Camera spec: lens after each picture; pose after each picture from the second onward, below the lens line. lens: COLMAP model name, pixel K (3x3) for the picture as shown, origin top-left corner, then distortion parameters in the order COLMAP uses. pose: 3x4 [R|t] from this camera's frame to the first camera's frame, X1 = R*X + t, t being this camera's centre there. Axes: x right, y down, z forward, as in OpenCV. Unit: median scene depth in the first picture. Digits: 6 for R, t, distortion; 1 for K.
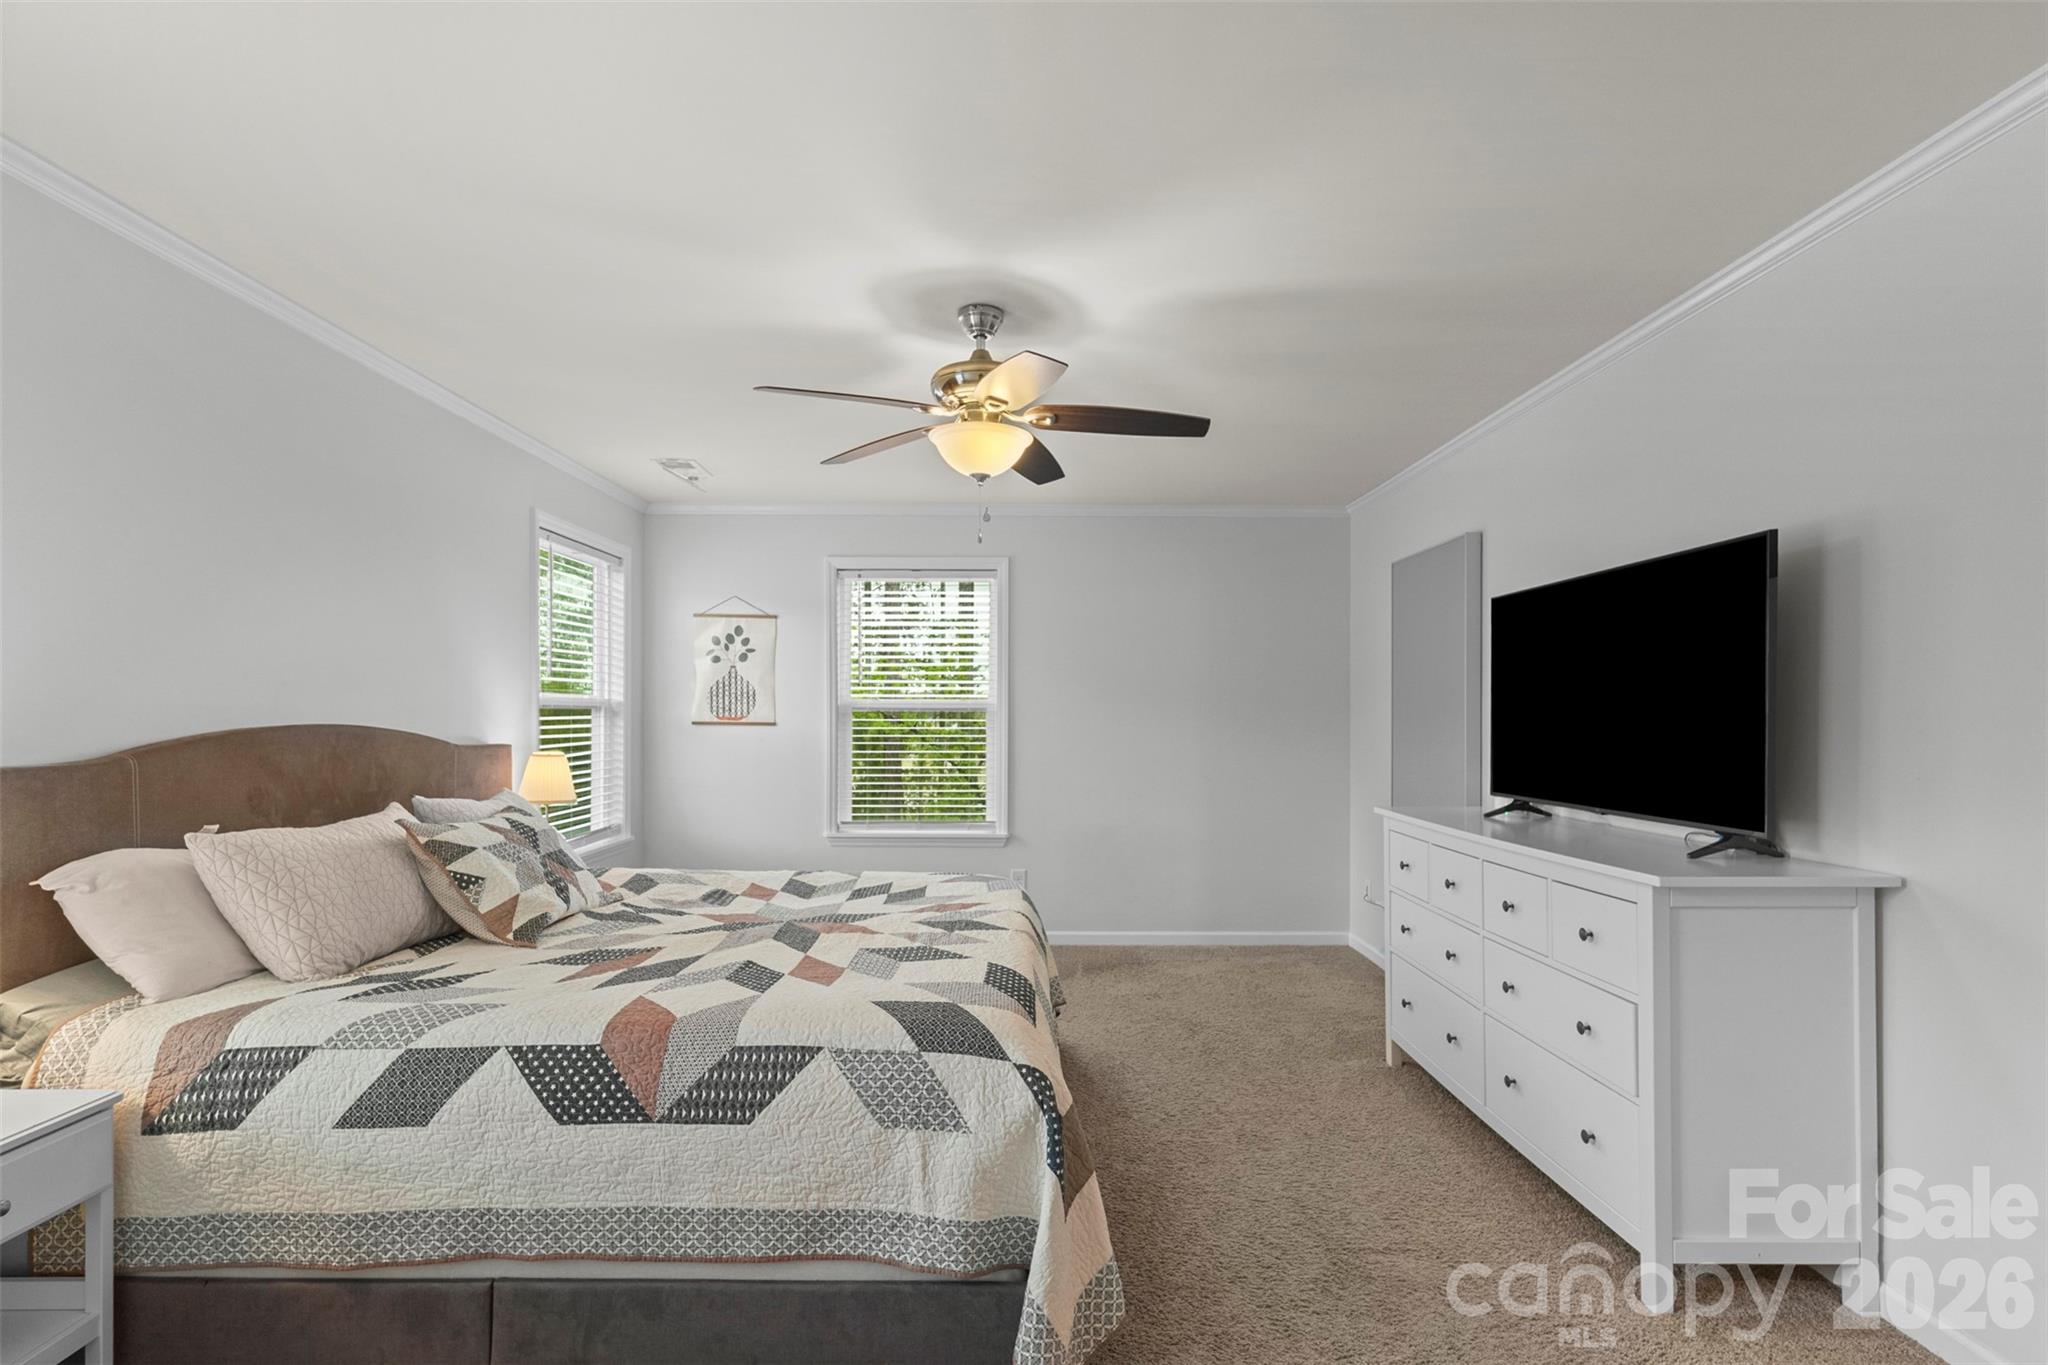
lens RADIAL K [[962.0, 0, 1018.4], [0, 962.0, 706.7], [0, 0, 1]] dist [-0.000457, 0.006876]
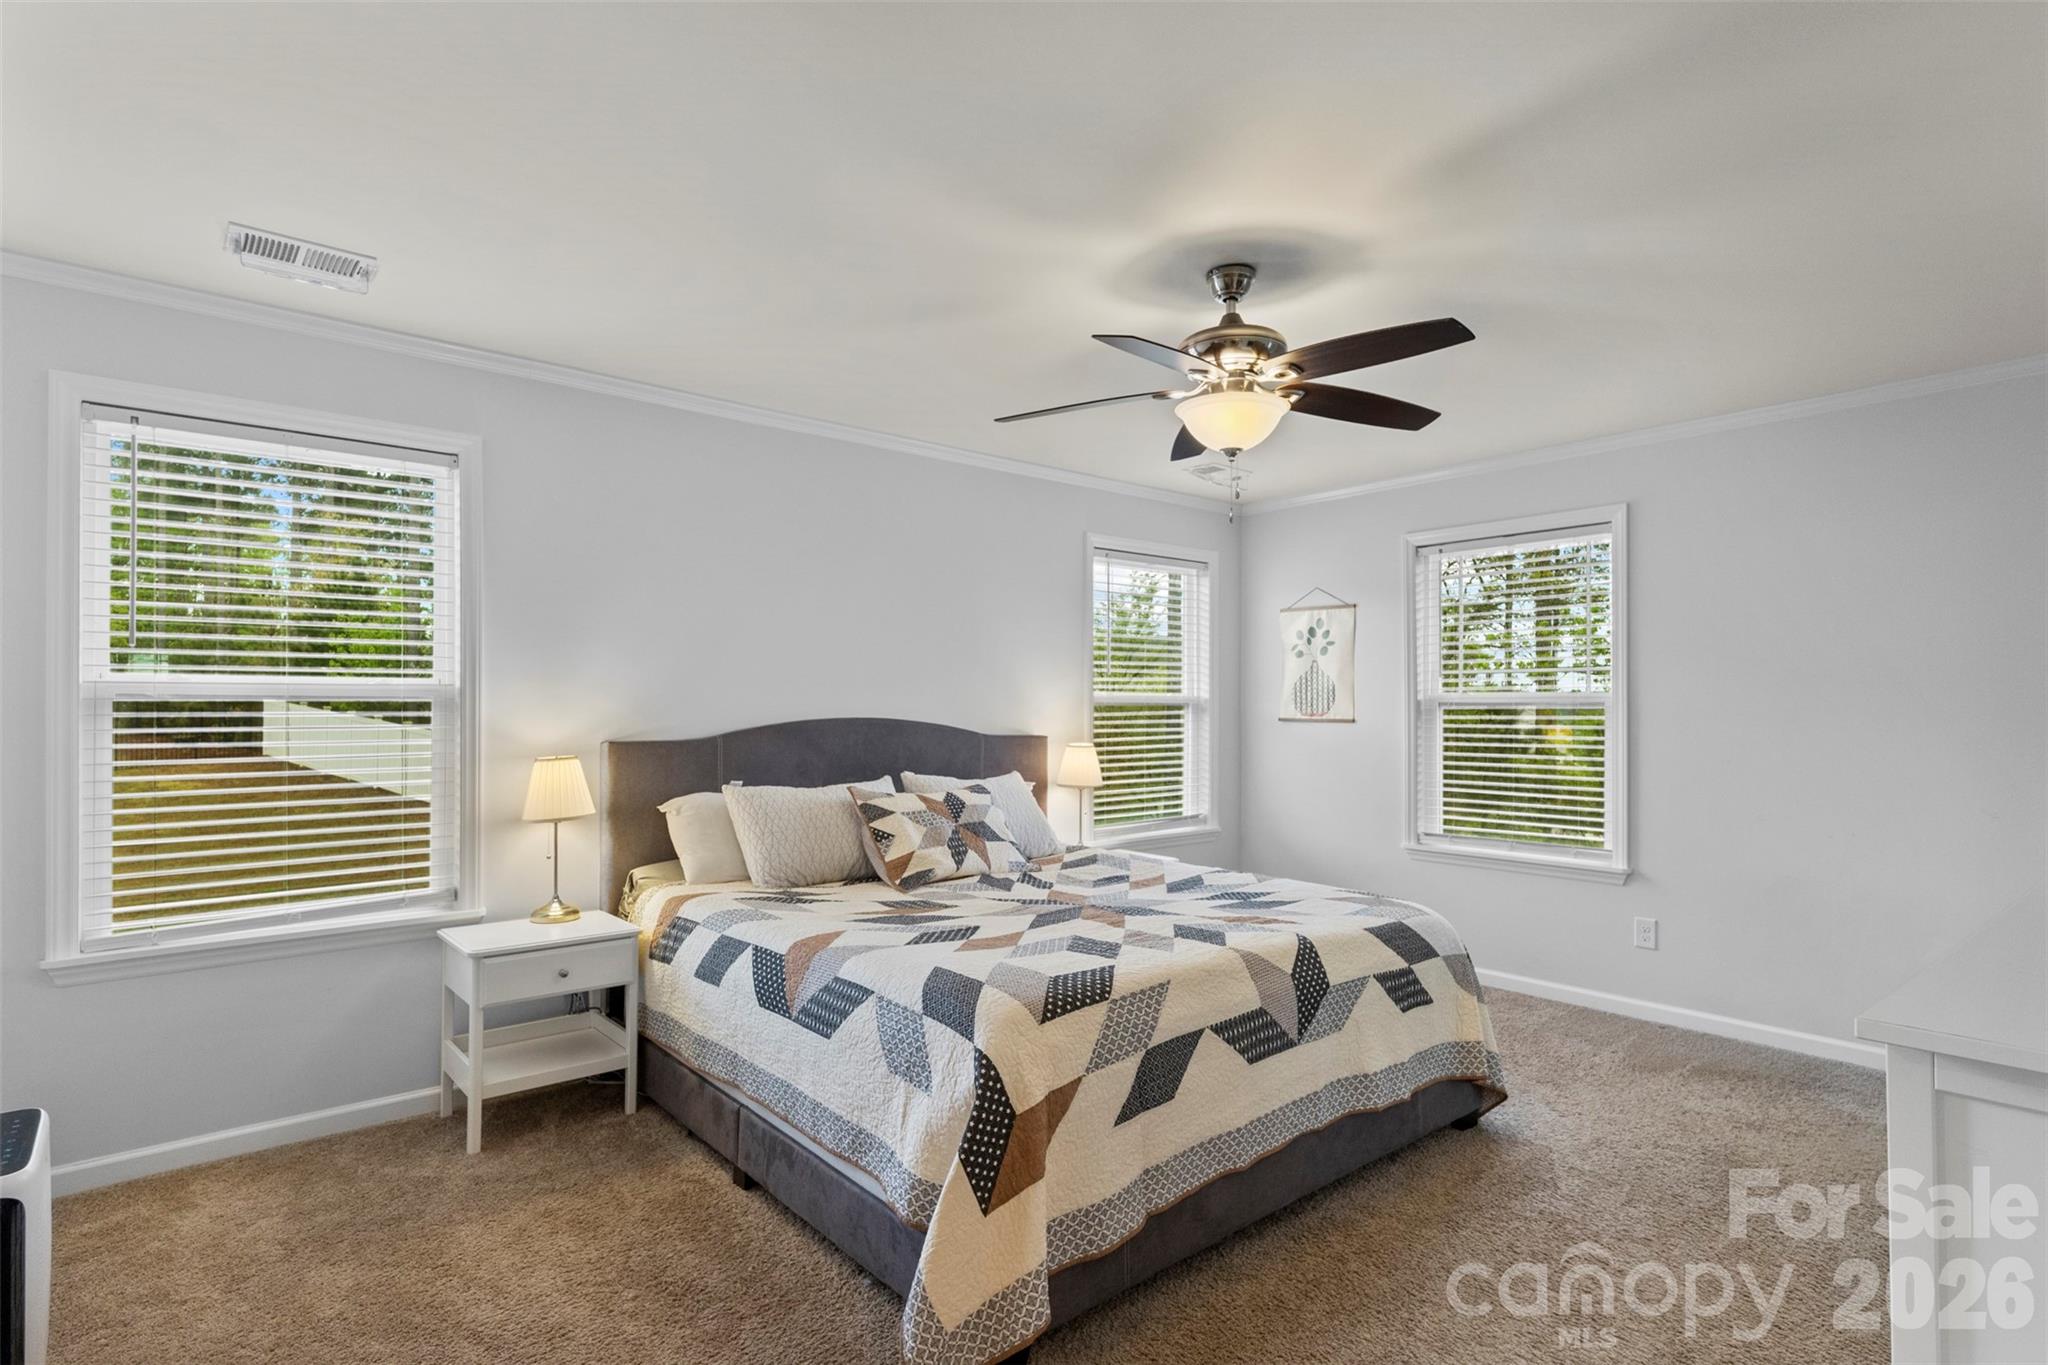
lens RADIAL K [[1034.7, 0, 1024.9], [0, 1034.7, 690.1], [0, 0, 1]] dist [0.004356, 0.000205]
pose [[0.642587, -0.015739, -0.766051, 0.648438], [0.006287, 0.999864, -0.015269, 0.003283], [0.766187, 0.004995, 0.642598, 0.235297]]
